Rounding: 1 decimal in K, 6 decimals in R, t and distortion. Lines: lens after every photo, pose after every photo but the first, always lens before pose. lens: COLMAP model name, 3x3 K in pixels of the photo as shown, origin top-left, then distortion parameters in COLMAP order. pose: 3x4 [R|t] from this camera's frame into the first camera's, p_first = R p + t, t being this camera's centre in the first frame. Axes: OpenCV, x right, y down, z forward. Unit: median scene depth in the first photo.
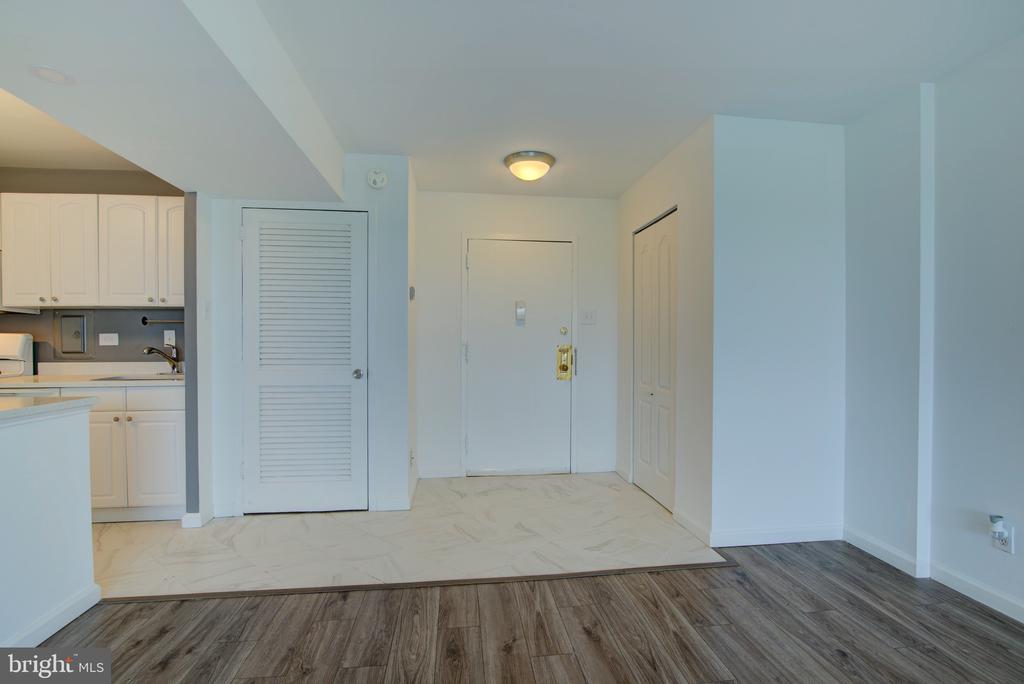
lens RADIAL K [[464.7, 0, 512.9], [0, 464.7, 348.3], [0, 0, 1]] dist [-0.015006, -0.000251]
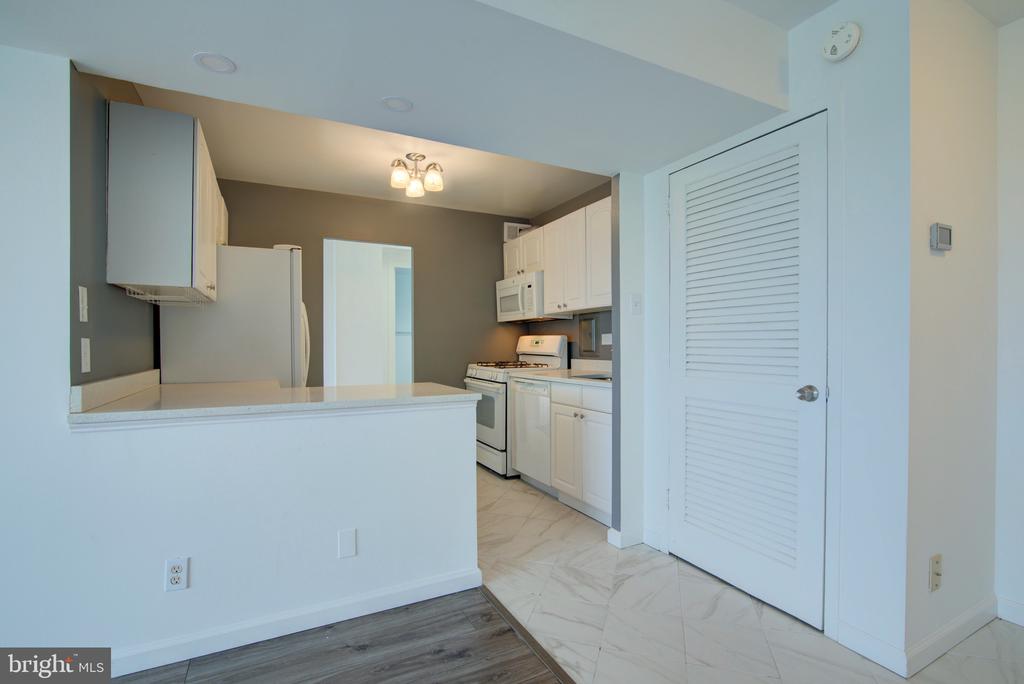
lens RADIAL K [[473.0, 0, 511.0], [0, 473.0, 347.1], [0, 0, 1]] dist [-0.015113, 0.000560]
pose [[0.343516, 0.004436, -0.939136, 0.092957], [-0.003960, 0.999987, 0.003275, -0.003760], [0.939138, 0.002594, 0.343529, 0.437864]]
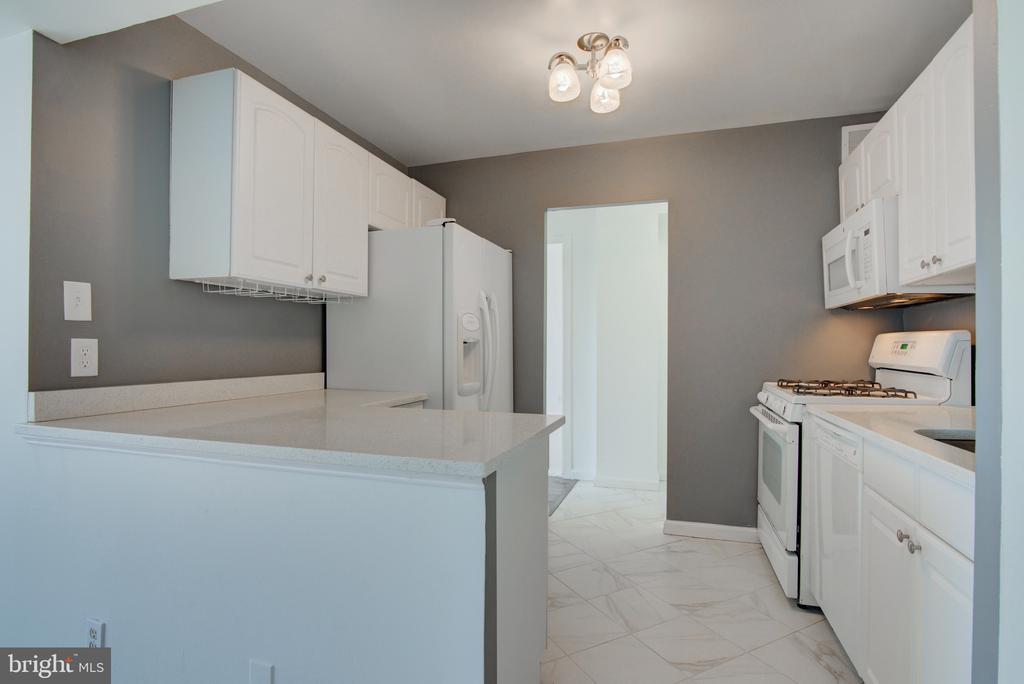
lens RADIAL K [[501.8, 0, 513.5], [0, 501.8, 347.9], [0, 0, 1]] dist [-0.017400, -0.000144]
pose [[-0.422033, -0.001022, -0.906580, -0.296932], [-0.010691, 0.999935, 0.003849, -0.007146], [0.906518, 0.011317, -0.422016, 0.783455]]
